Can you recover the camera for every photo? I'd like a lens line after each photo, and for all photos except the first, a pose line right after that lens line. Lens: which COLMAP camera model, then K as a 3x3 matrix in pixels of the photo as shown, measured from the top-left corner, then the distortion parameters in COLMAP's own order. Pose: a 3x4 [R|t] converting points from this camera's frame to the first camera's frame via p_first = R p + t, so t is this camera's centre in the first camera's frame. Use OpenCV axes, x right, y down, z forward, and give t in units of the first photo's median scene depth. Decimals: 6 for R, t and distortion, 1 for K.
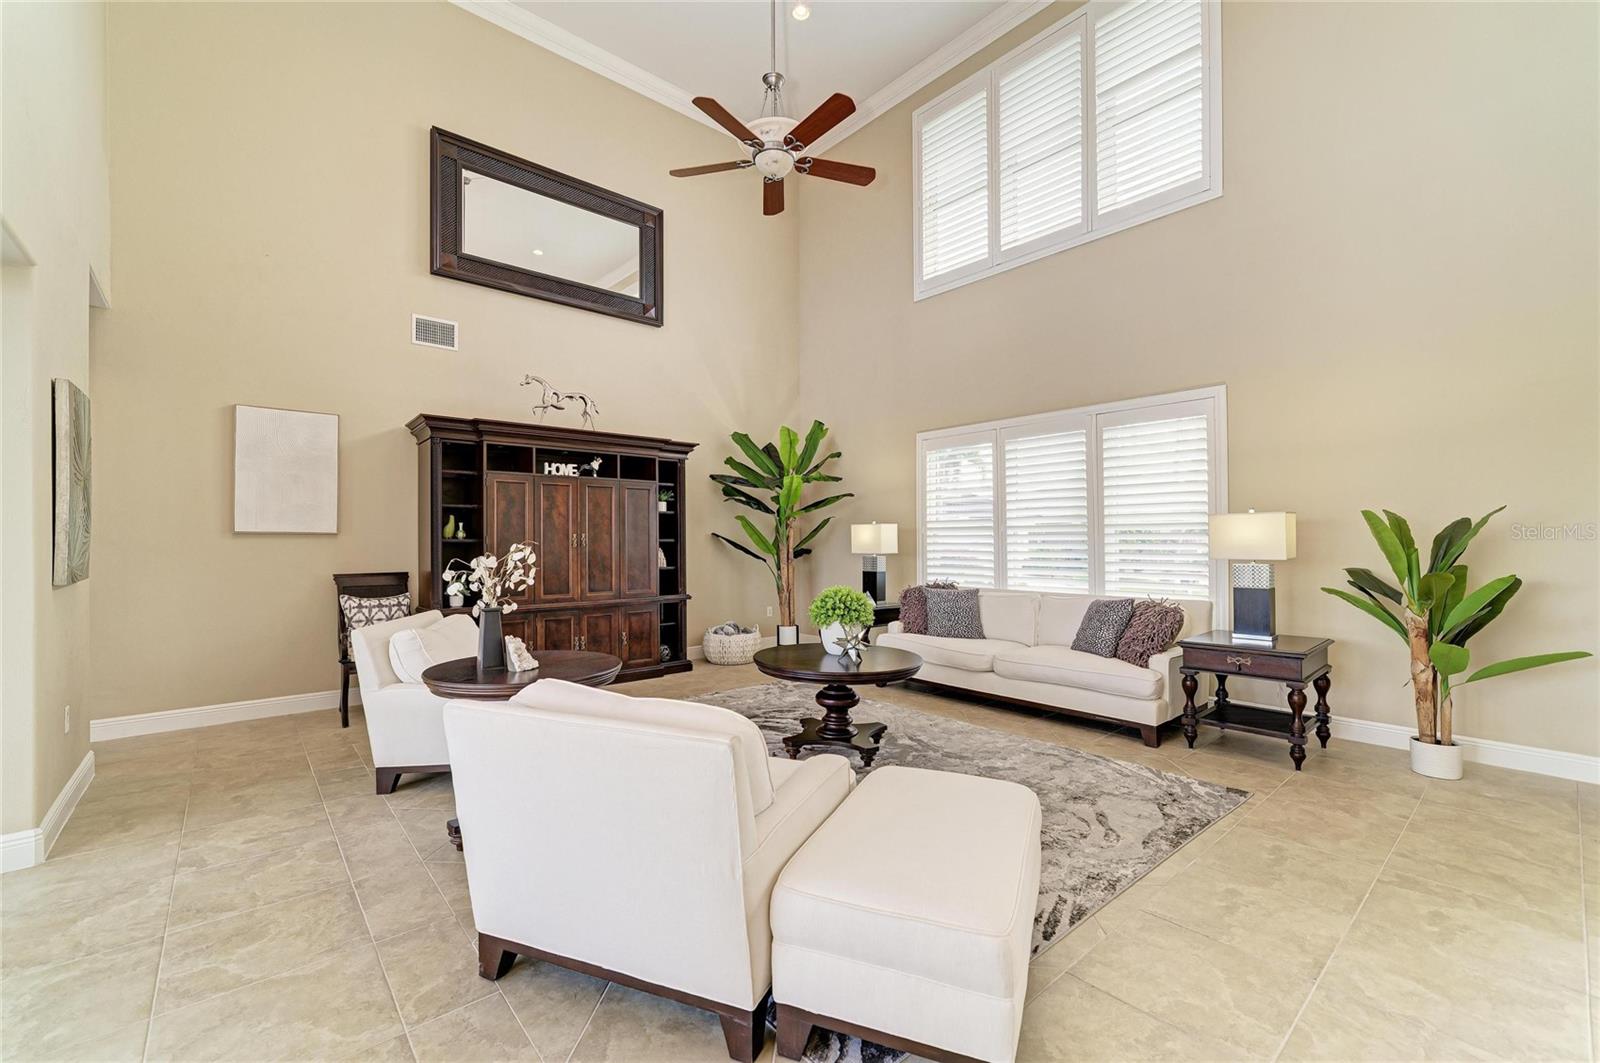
lens RADIAL K [[667.4, 0, 808.2], [0, 667.4, 541.4], [0, 0, 1]] dist [-0.017476, 0.007615]
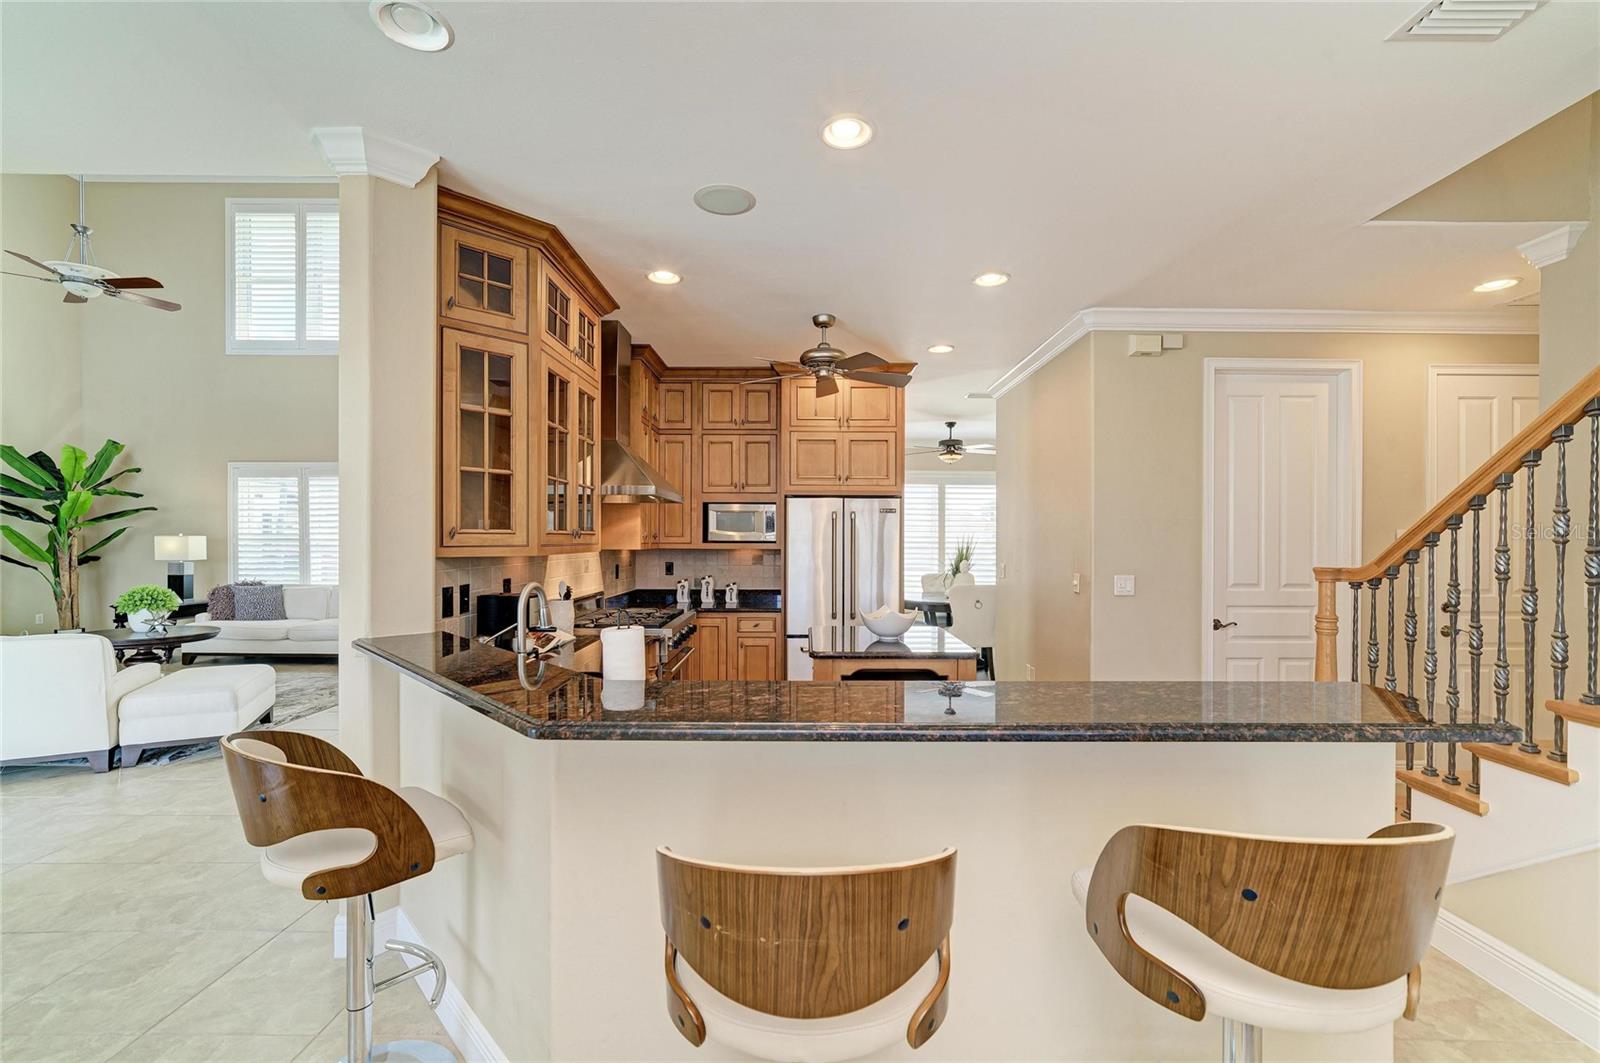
lens RADIAL K [[667.4, 0, 808.2], [0, 667.4, 541.4], [0, 0, 1]] dist [-0.017476, 0.007615]
pose [[0.657650, 0.002152, 0.753320, -0.062749], [-0.004886, 0.999987, 0.001409, -0.025563], [-0.753308, -0.004607, 0.657652, -0.721798]]
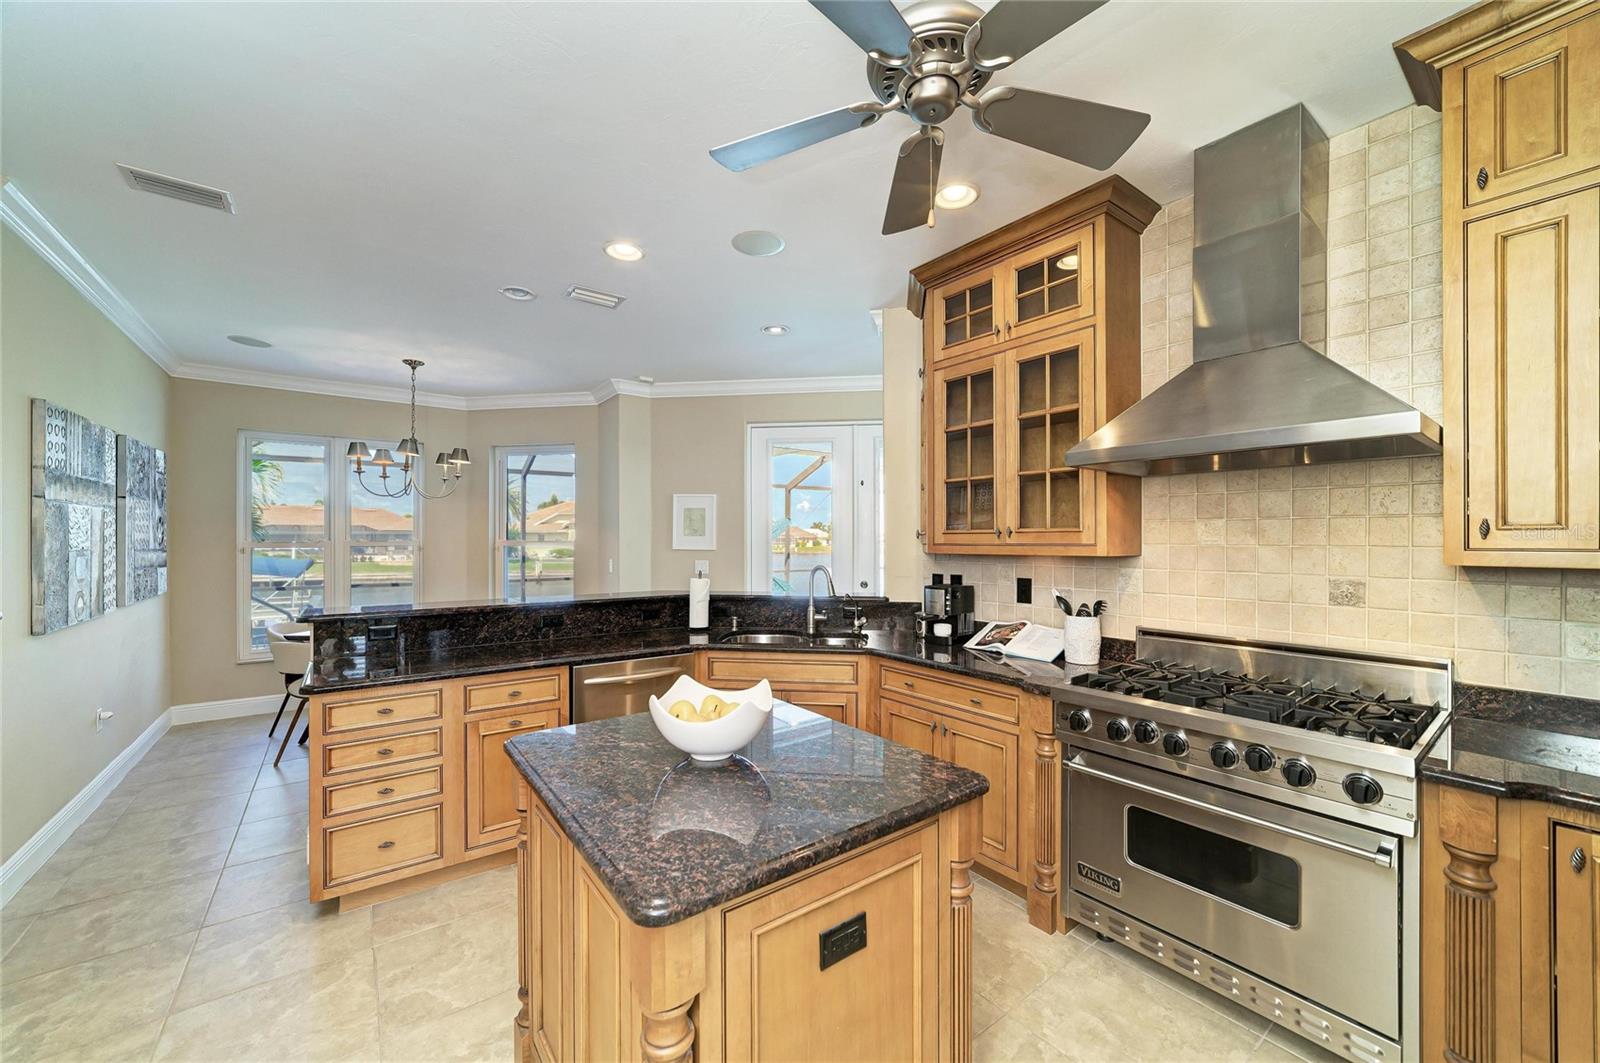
lens RADIAL K [[612.0, 0, 805.8], [0, 612.0, 539.6], [0, 0, 1]] dist [-0.015501, 0.005132]
pose [[-0.067772, 0.004696, -0.997690, 0.725949], [0.001837, 0.999988, 0.004582, -0.027368], [0.997699, -0.001522, -0.067780, -0.306315]]
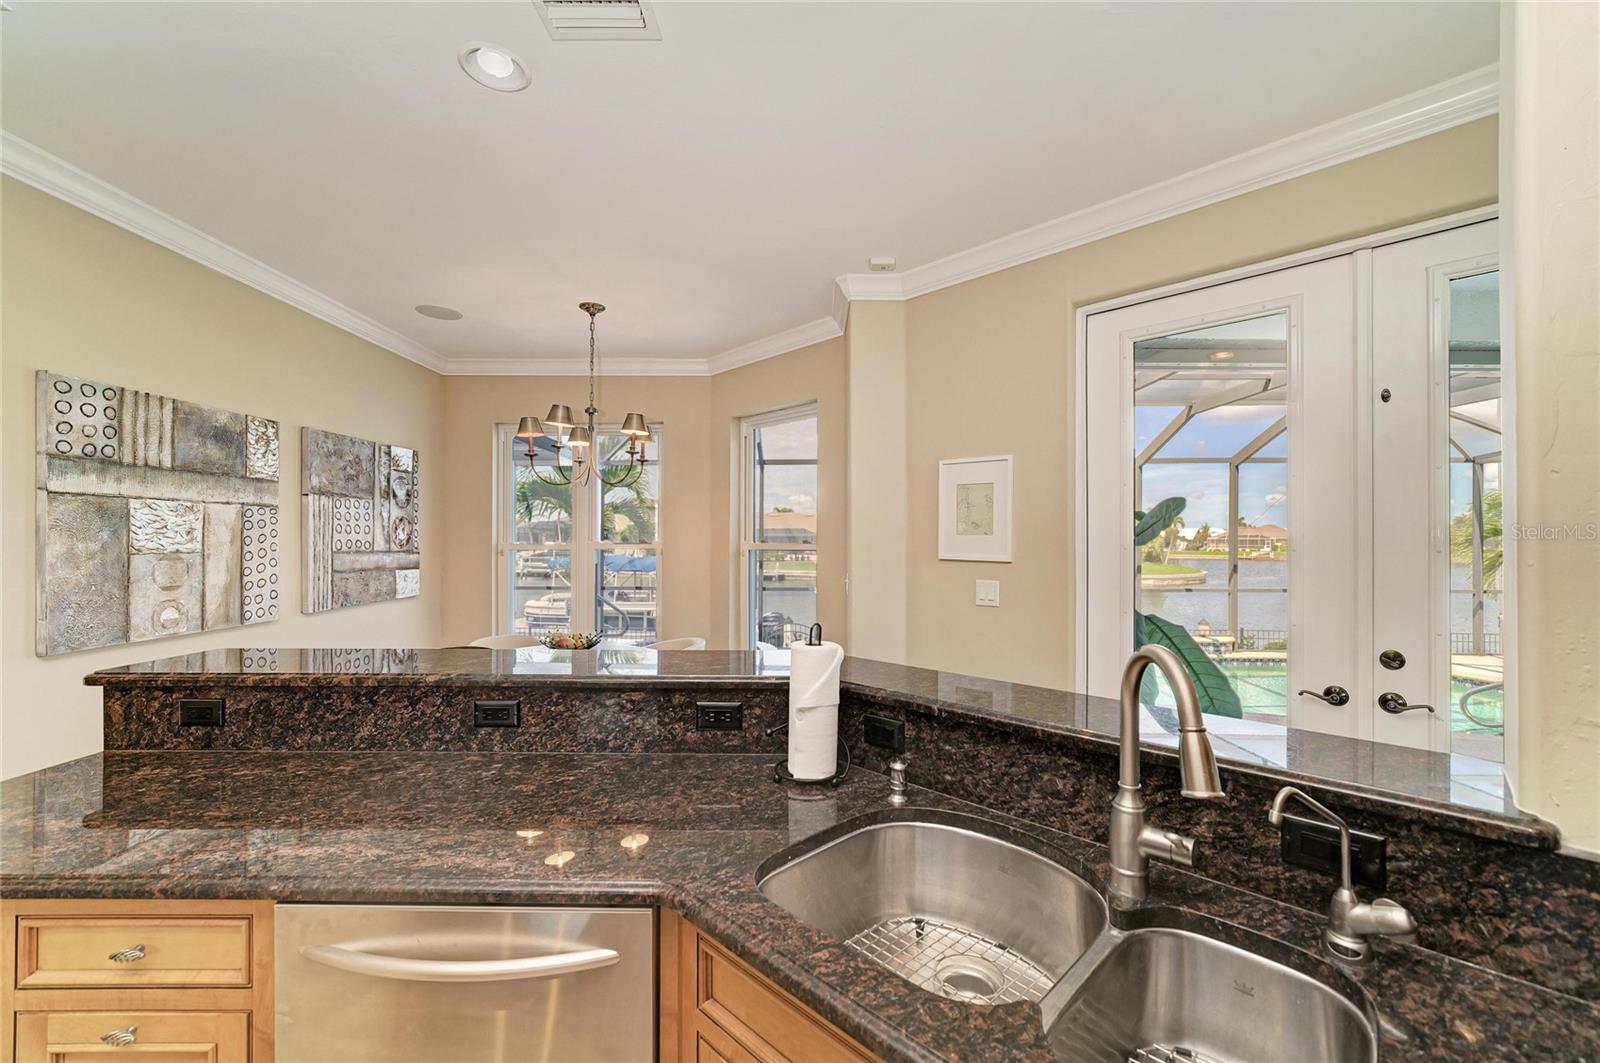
lens RADIAL K [[645.6, 0, 804.5], [0, 645.6, 540.2], [0, 0, 1]] dist [-0.011138, 0.000289]
pose [[-0.654980, 0.002679, -0.755641, 0.303843], [0.002486, 0.999996, 0.001391, -0.025804], [0.755642, -0.000967, -0.654984, -0.295852]]
